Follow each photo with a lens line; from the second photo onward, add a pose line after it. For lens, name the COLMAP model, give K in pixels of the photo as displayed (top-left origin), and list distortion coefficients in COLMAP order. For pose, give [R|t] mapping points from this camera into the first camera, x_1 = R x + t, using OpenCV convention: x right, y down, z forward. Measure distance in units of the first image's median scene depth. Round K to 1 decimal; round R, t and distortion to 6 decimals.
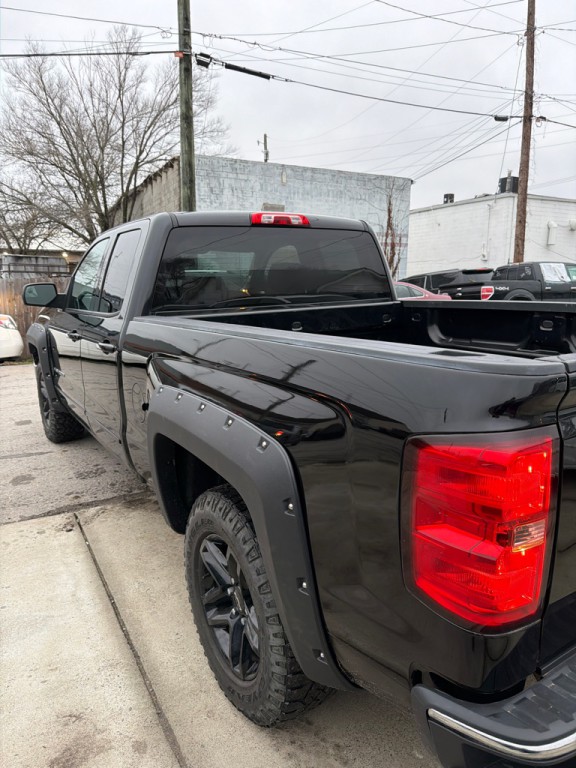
lens RADIAL K [[537.5, 0, 288.0], [0, 537.5, 384.0], [0, 0, 1]] dist [0.096587, -0.125991]
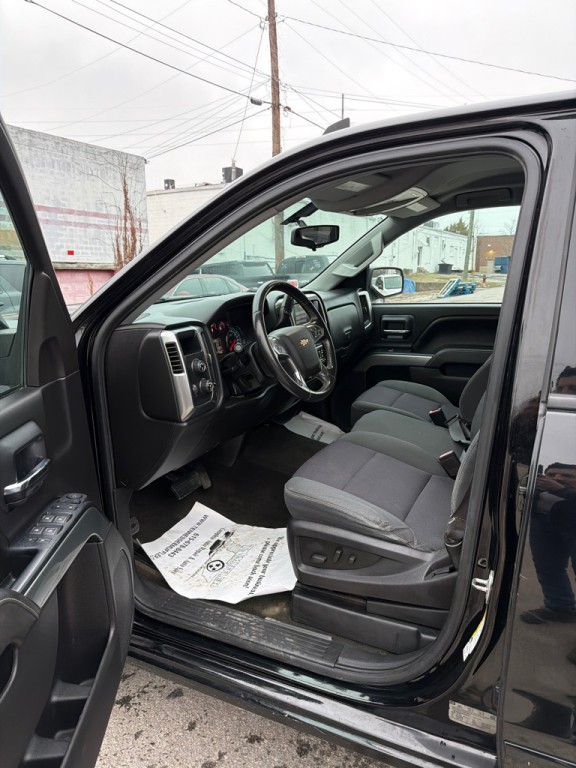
lens RADIAL K [[546.4, 0, 291.4], [0, 546.4, 375.4], [0, 0, 1]] dist [0.005021, -0.005331]
pose [[0.839436, -0.113004, 0.531579, -0.092503], [0.113160, 0.993048, 0.032410, -0.023201], [-0.531546, 0.032947, 0.846388, 0.125292]]
